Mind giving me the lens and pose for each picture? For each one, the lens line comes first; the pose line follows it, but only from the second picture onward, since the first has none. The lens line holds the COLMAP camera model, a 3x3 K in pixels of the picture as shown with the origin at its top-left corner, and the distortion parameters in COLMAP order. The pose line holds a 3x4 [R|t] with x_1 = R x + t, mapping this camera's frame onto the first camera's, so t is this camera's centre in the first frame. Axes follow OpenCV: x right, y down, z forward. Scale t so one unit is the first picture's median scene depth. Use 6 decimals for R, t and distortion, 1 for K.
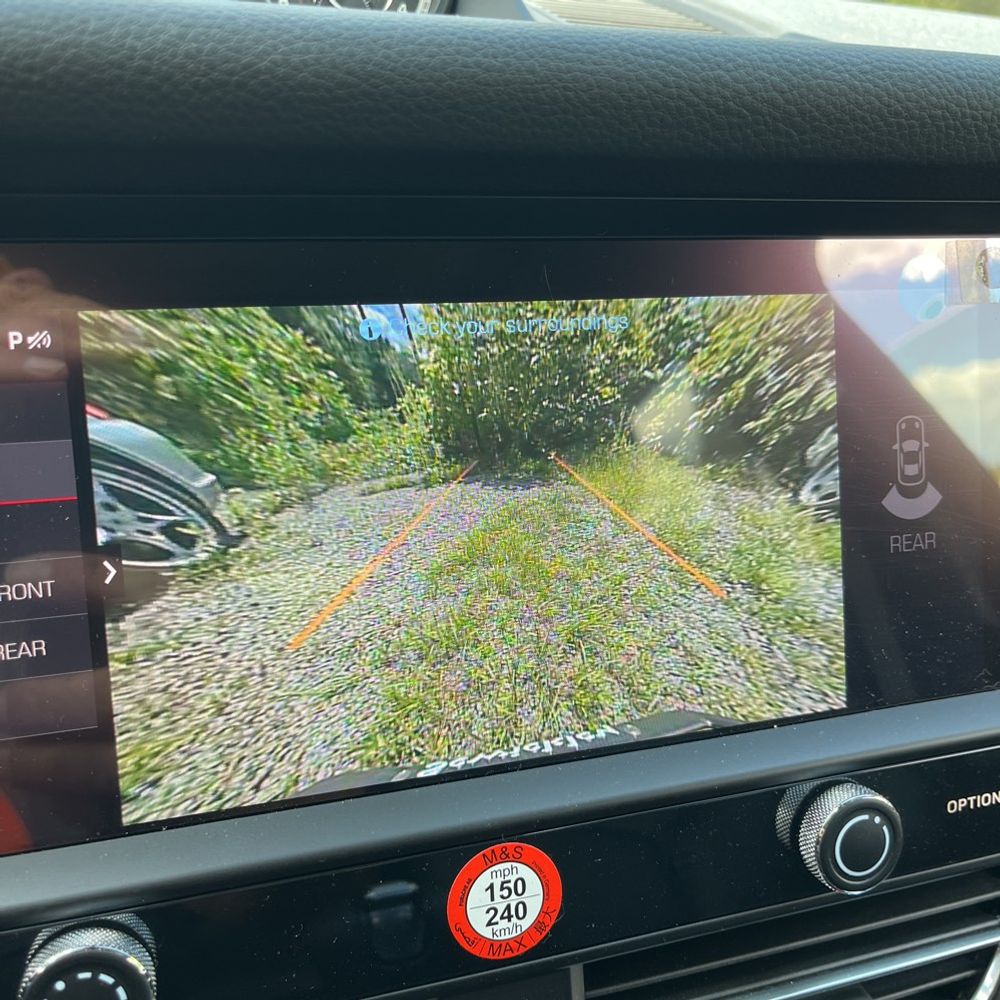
lens RADIAL K [[1017.3, 0, 500.0], [0, 1017.3, 500.0], [0, 0, 1]] dist [0.039519, -0.041971]
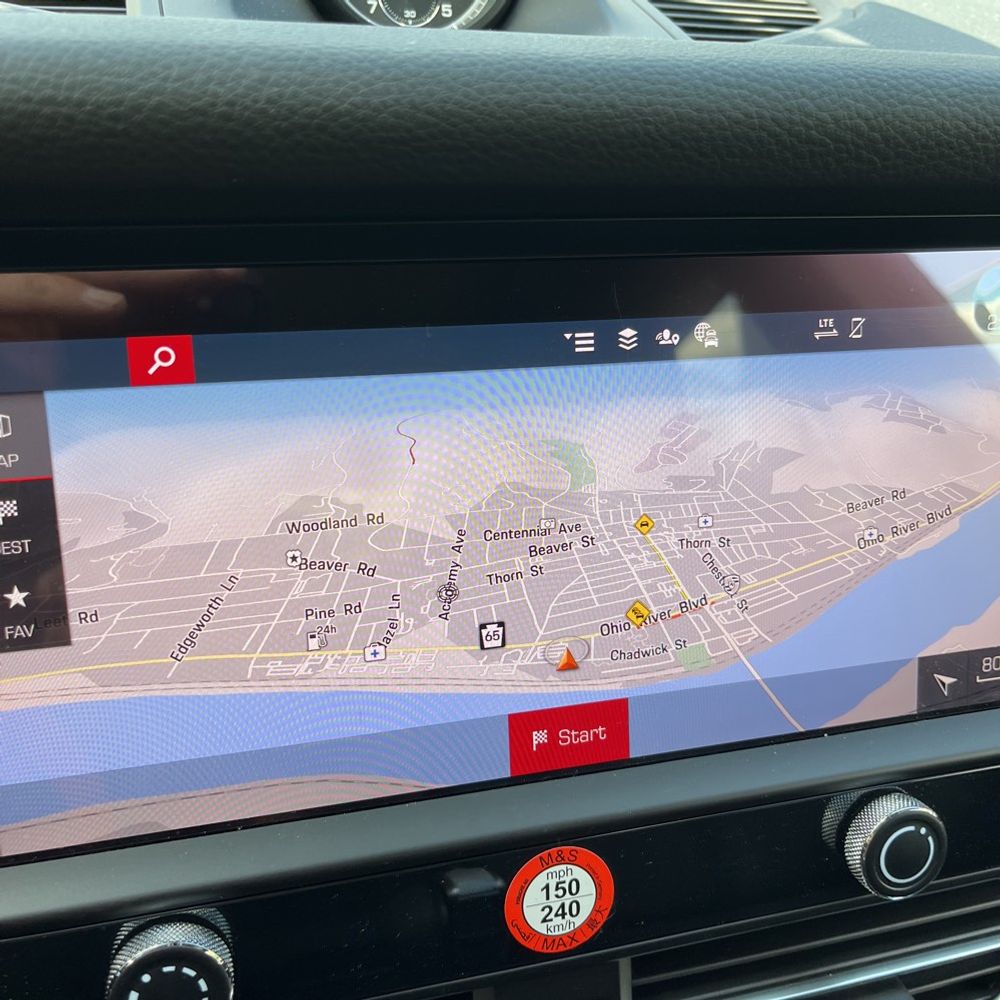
lens RADIAL K [[1017.3, 0, 500.0], [0, 1017.3, 500.0], [0, 0, 1]] dist [0.039519, -0.041971]
pose [[0.999244, 0.021038, -0.032704, -0.033540], [-0.018290, 0.996451, 0.082166, -0.110961], [0.034317, -0.081506, 0.996082, -0.011991]]
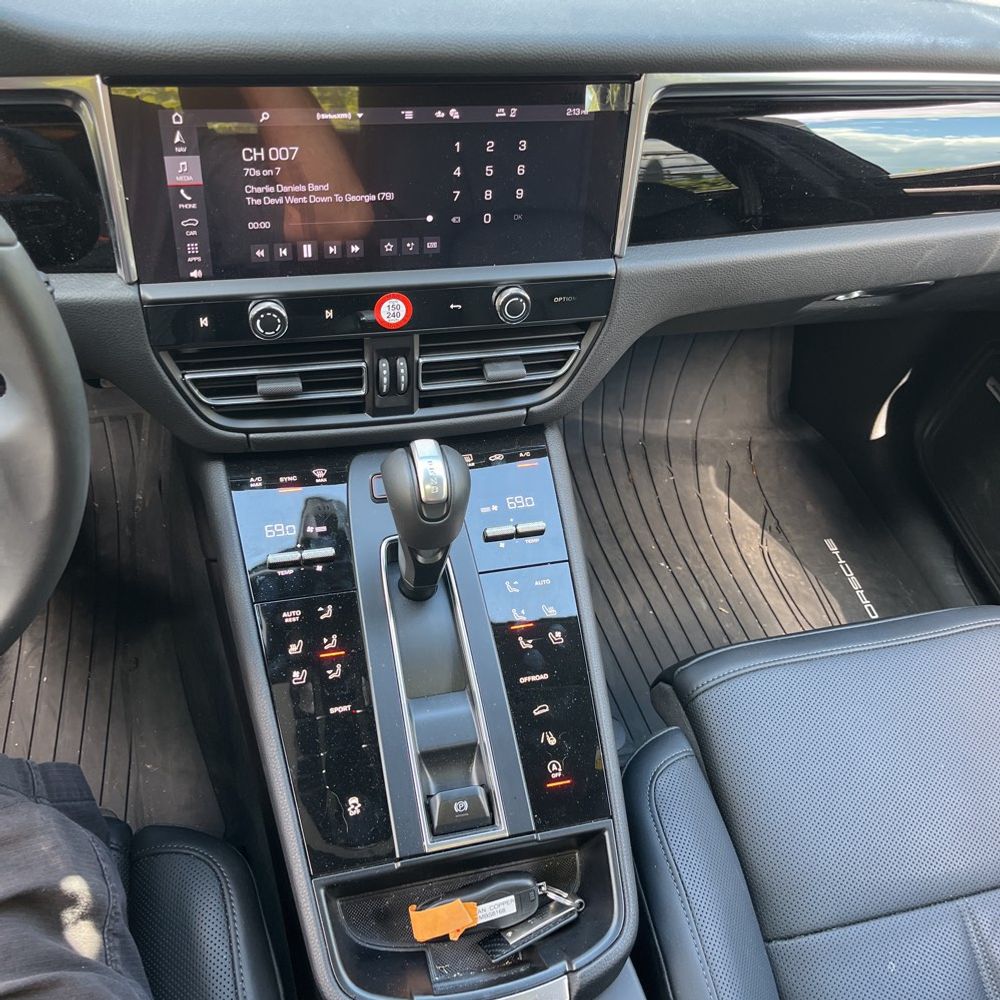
lens RADIAL K [[1017.3, 0, 500.0], [0, 1017.3, 500.0], [0, 0, 1]] dist [0.039519, -0.041971]
pose [[0.994457, 0.099103, 0.035125, 0.308943], [-0.104059, 0.879804, 0.463807, -0.647768], [0.015061, -0.464892, 0.885239, -2.260794]]
